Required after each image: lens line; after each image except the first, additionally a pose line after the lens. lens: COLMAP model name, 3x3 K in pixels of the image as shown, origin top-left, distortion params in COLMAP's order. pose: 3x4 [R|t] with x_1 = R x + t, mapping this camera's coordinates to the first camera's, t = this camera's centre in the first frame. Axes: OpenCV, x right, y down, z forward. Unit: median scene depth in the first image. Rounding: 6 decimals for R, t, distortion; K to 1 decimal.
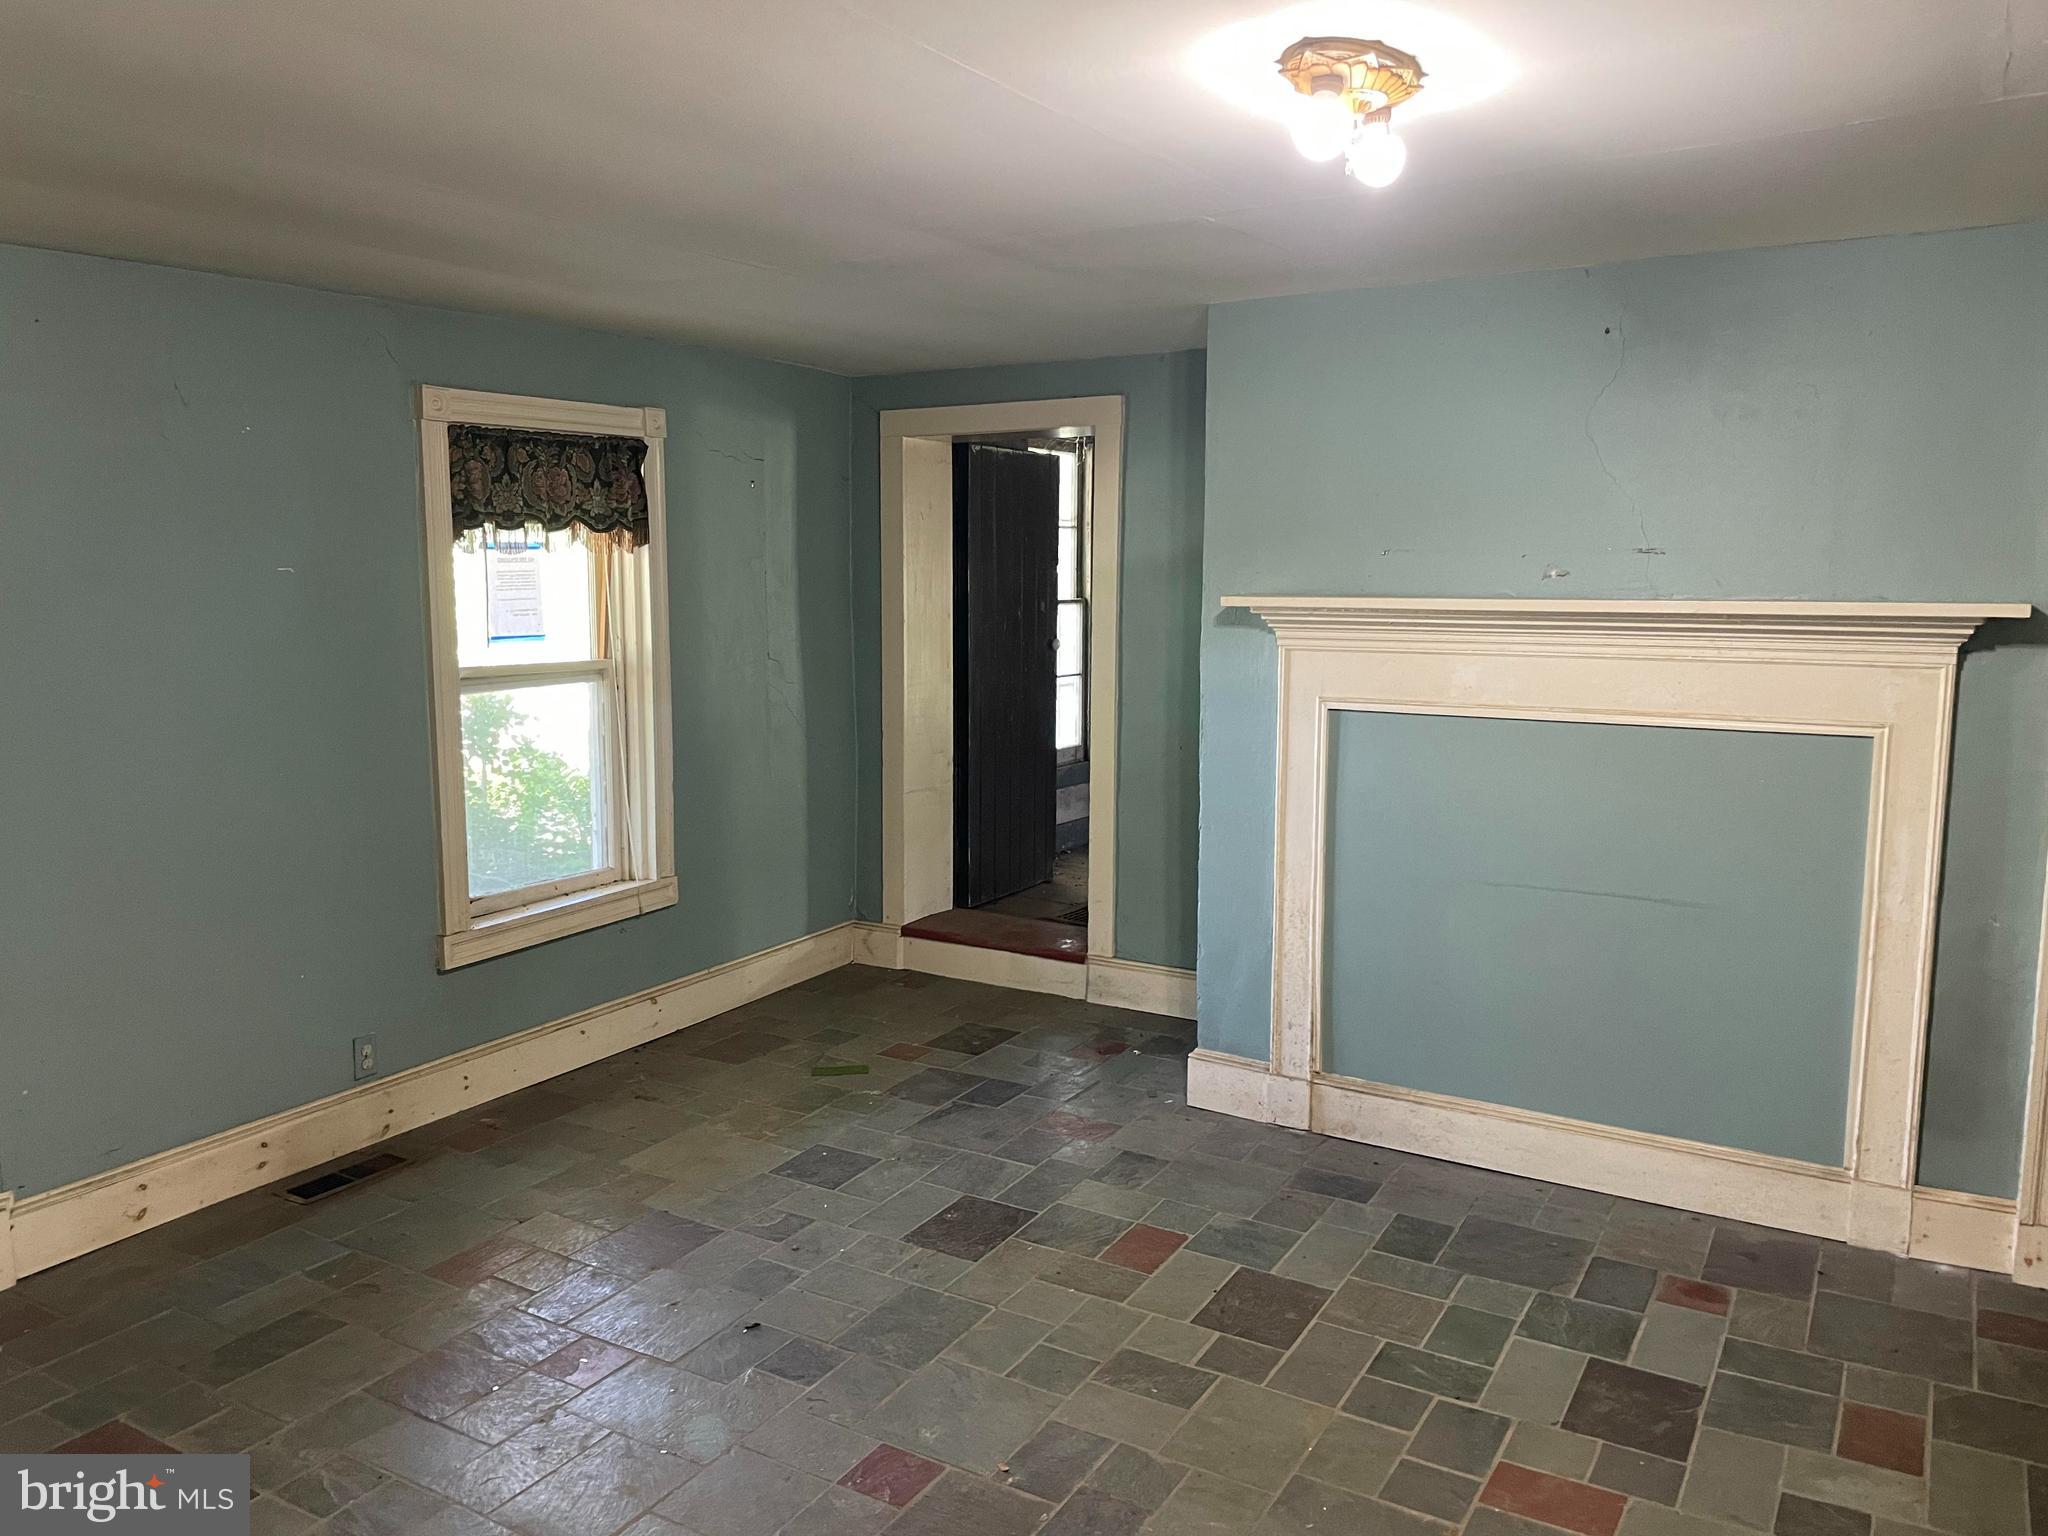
lens RADIAL K [[1569.3, 0, 1032.5], [0, 1569.3, 755.2], [0, 0, 1]] dist [0.036694, -0.048830]
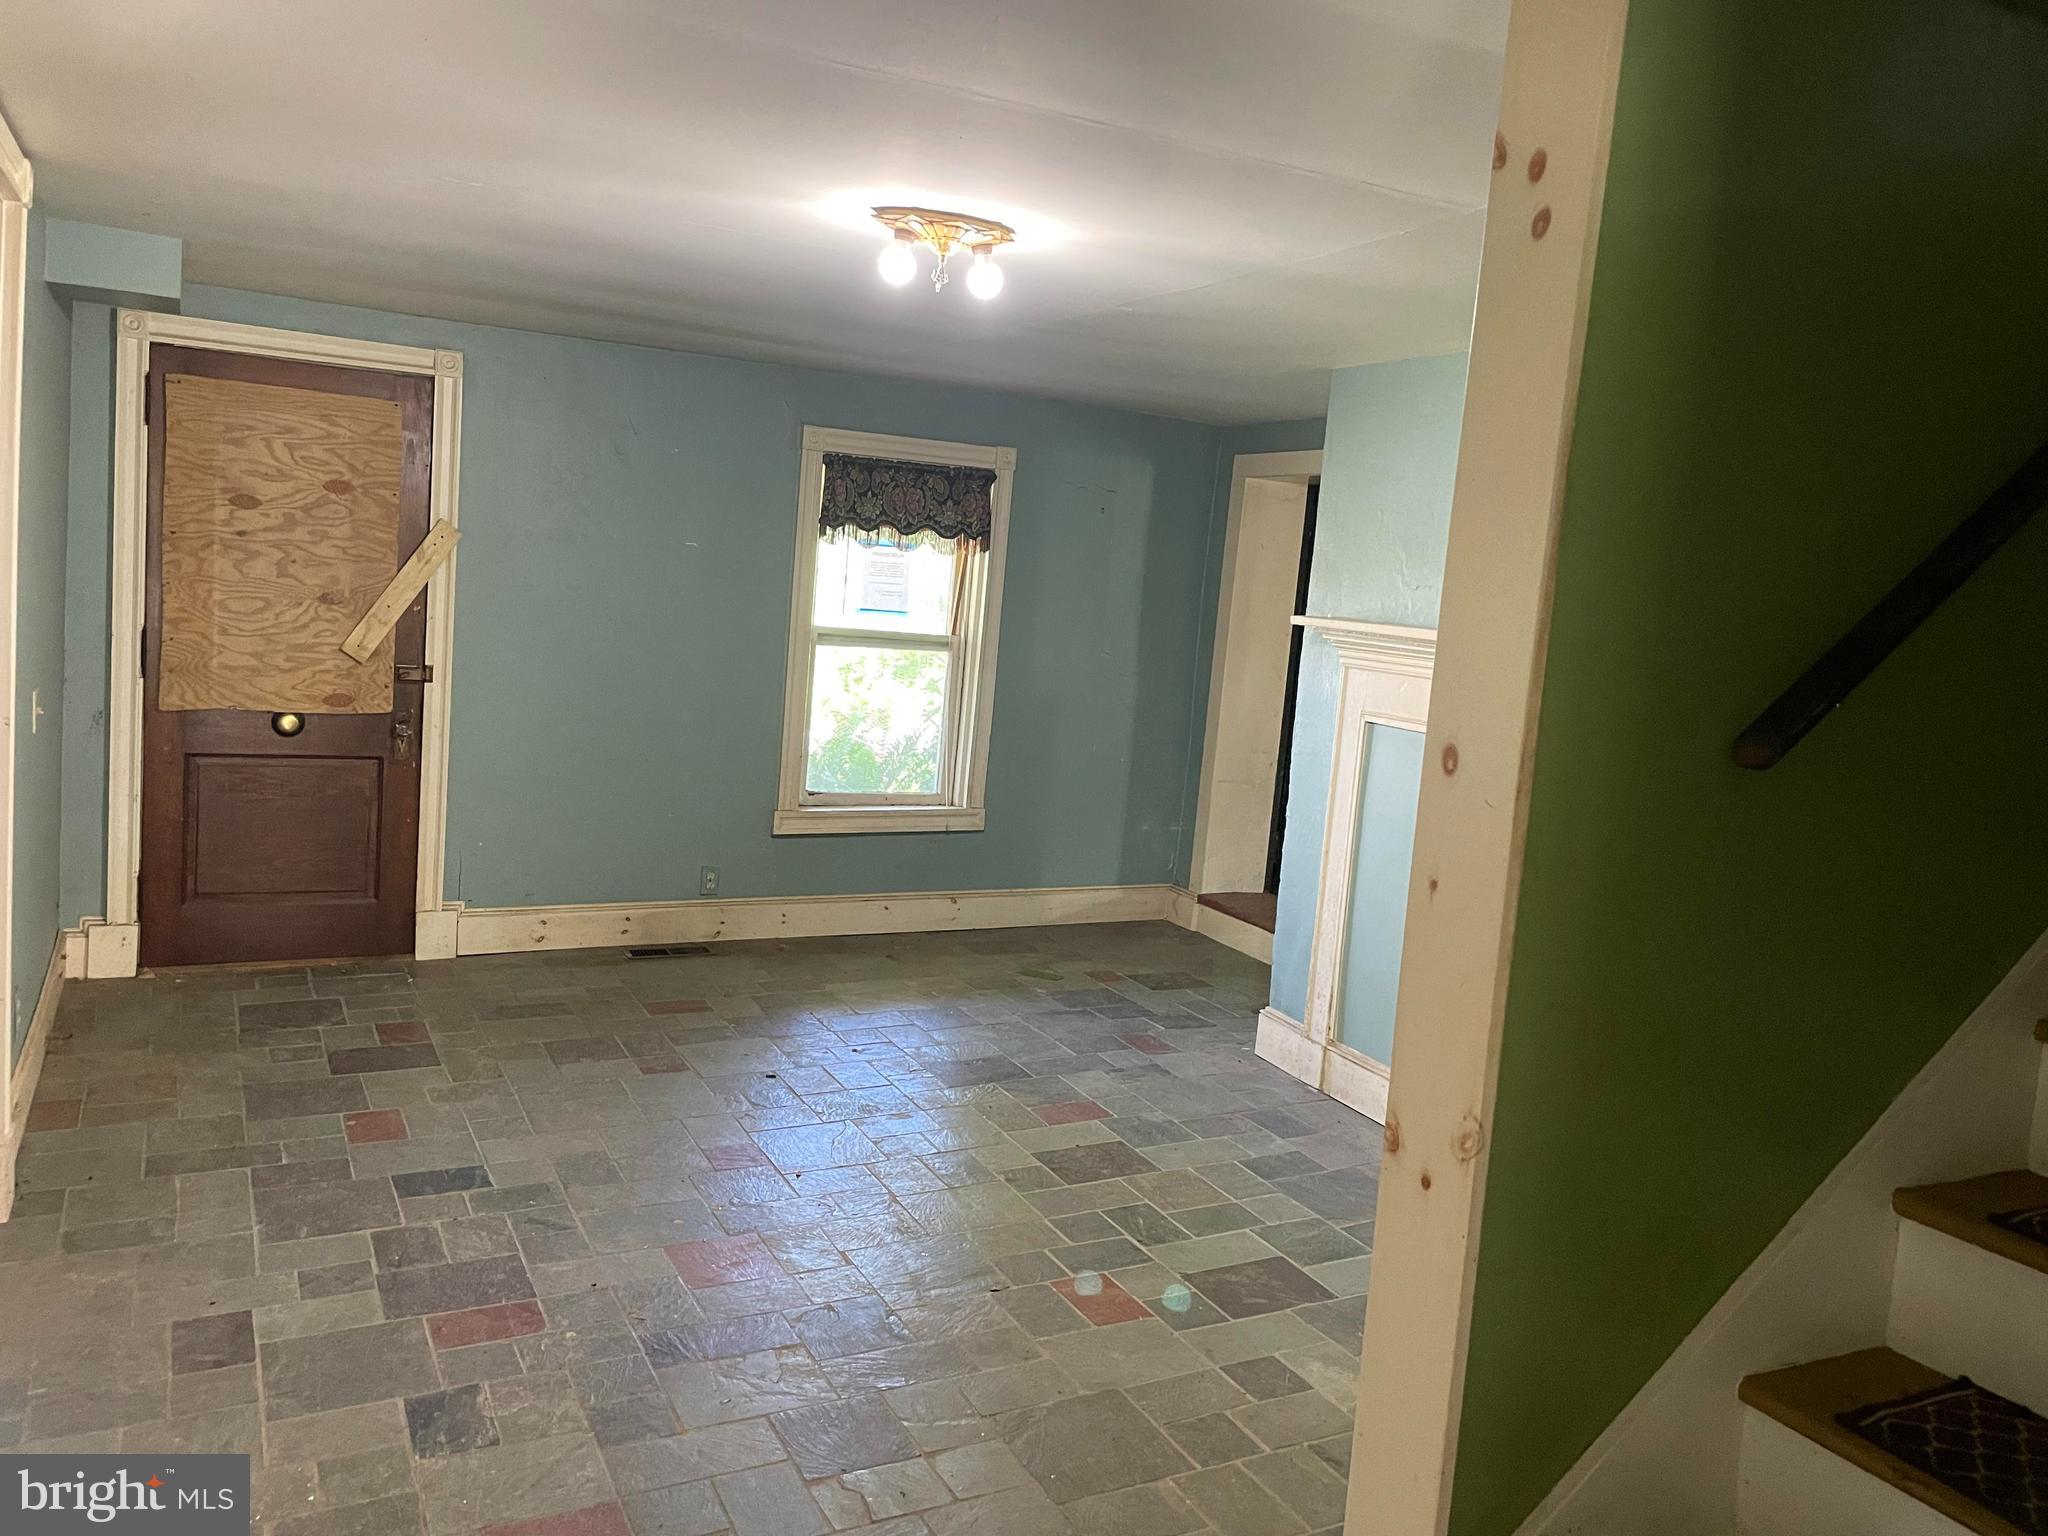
lens RADIAL K [[1569.3, 0, 1032.6], [0, 1569.3, 765.3], [0, 0, 1]] dist [0.036694, -0.048830]
pose [[0.846729, 0.133020, -0.515127, 0.528357], [-0.144994, 0.989284, 0.017130, 0.015675], [0.511886, 0.060186, 0.856943, -0.093065]]
